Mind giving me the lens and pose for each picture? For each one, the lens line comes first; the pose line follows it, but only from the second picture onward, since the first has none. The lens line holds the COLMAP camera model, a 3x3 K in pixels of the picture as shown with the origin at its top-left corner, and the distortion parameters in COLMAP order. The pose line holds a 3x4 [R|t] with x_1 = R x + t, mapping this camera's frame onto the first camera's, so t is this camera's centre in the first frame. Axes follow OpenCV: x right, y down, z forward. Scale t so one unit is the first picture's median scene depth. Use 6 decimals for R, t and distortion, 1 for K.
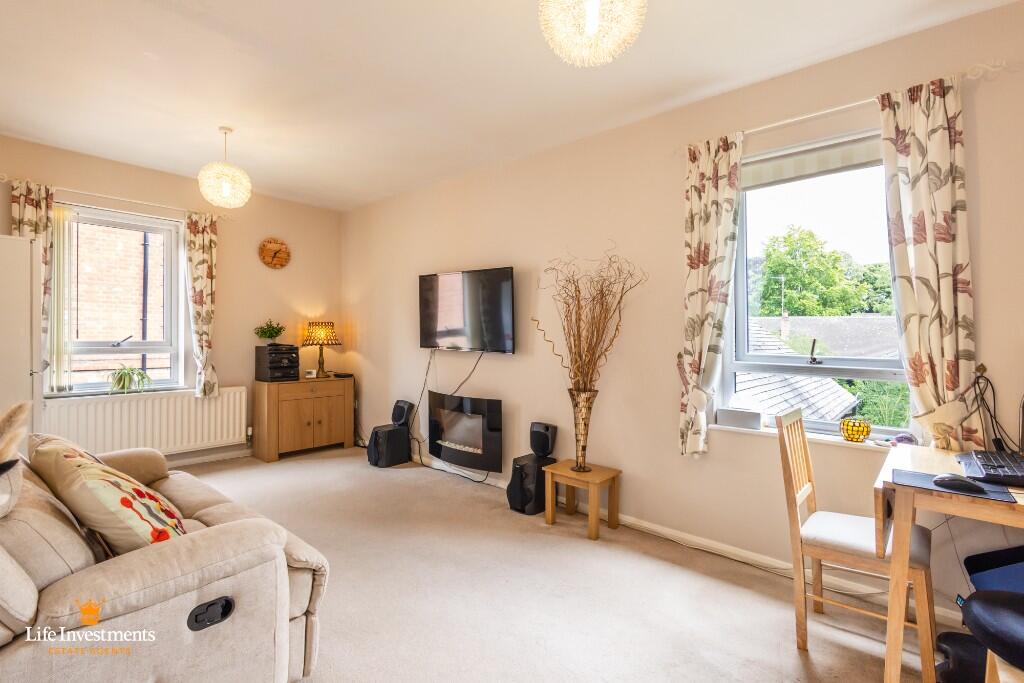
lens RADIAL K [[464.0, 0, 507.8], [0, 464.0, 329.3], [0, 0, 1]] dist [0.004507, 0.000121]
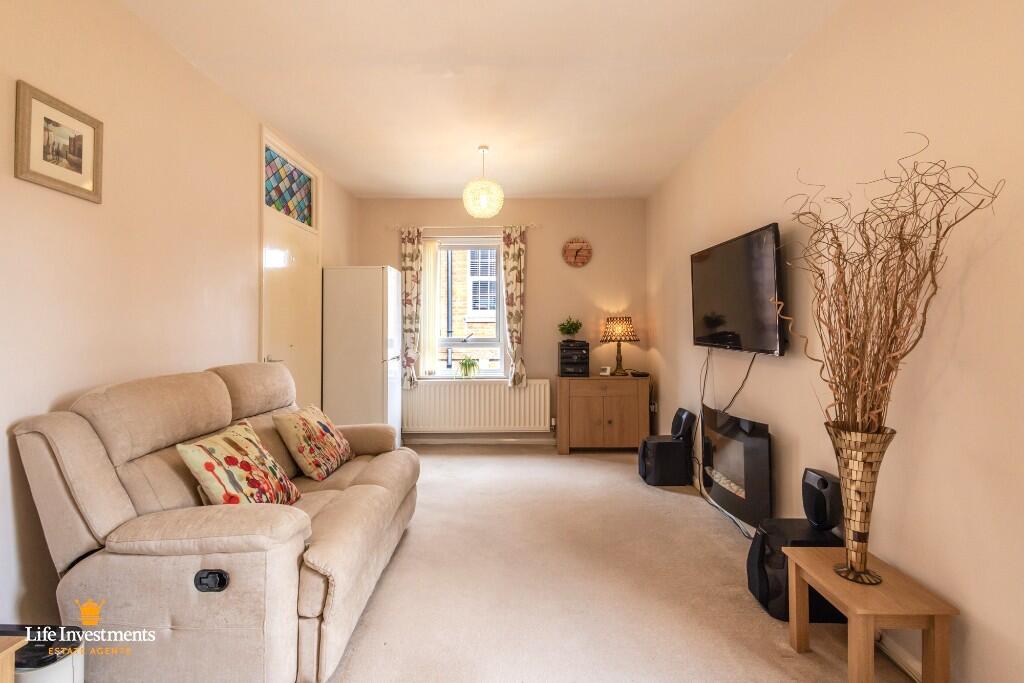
lens RADIAL K [[468.8, 0, 513.4], [0, 468.8, 322.6], [0, 0, 1]] dist [0.001955, 0.000033]
pose [[0.662607, -0.027251, -0.748471, 0.233627], [0.023898, 0.999598, -0.015238, 0.006656], [0.748586, -0.007791, 0.662992, 0.260923]]
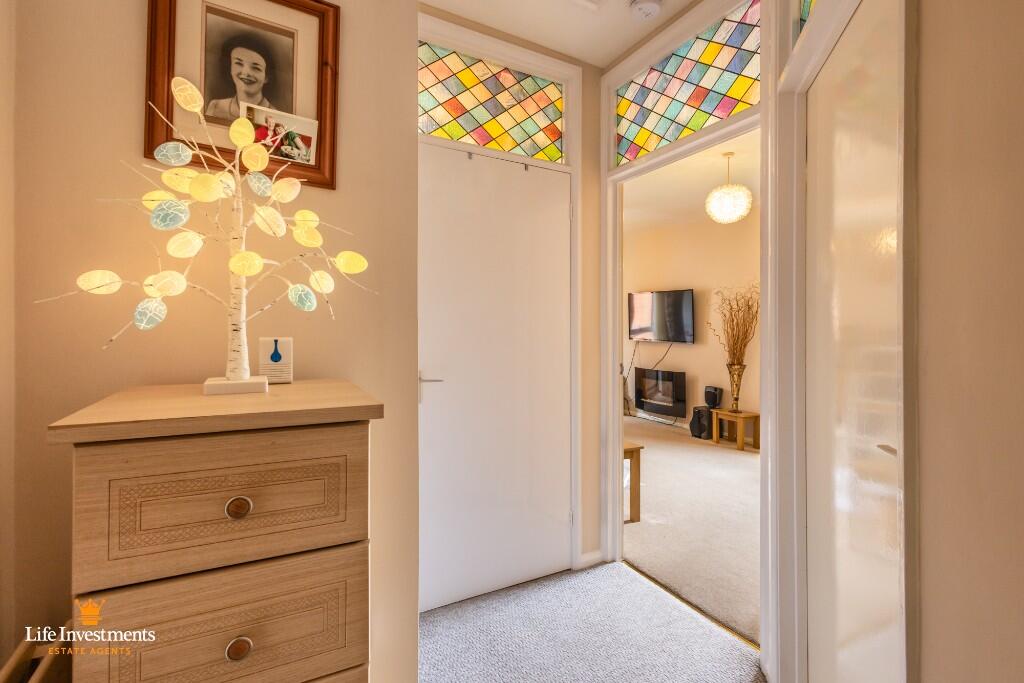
lens RADIAL K [[464.0, 0, 507.8], [0, 464.0, 329.3], [0, 0, 1]] dist [0.004507, 0.000121]
pose [[0.933439, 0.002408, -0.358729, -0.010782], [-0.000030, 0.999978, 0.006636, -0.006311], [0.358737, -0.006183, 0.933418, -0.677666]]
